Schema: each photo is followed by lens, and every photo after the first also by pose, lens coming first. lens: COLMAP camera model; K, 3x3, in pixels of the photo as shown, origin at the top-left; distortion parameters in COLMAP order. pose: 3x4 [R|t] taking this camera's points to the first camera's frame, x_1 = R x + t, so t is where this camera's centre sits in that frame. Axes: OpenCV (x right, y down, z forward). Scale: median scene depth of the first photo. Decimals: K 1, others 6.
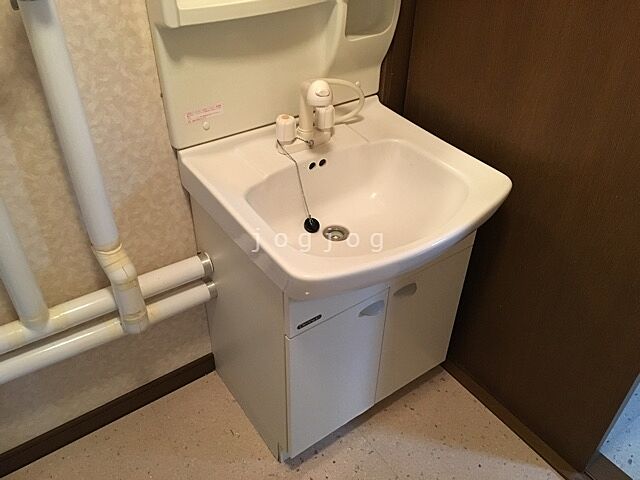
lens RADIAL K [[542.3, 0, 319.9], [0, 542.3, 243.1], [0, 0, 1]] dist [0.057531, -0.036973]
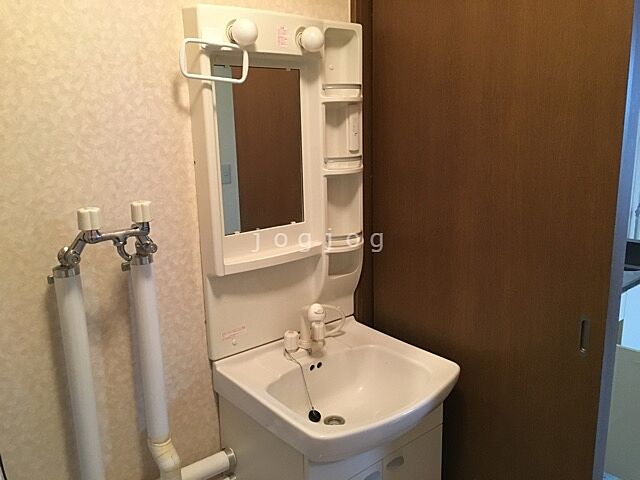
lens RADIAL K [[542.3, 0, 320.0], [0, 542.3, 240.1], [0, 0, 1]] dist [0.057531, -0.036973]
pose [[0.995133, -0.056349, 0.080834, -0.090430], [0.086031, 0.896827, -0.433935, 0.166077], [-0.048043, 0.438778, 0.897310, -0.349518]]
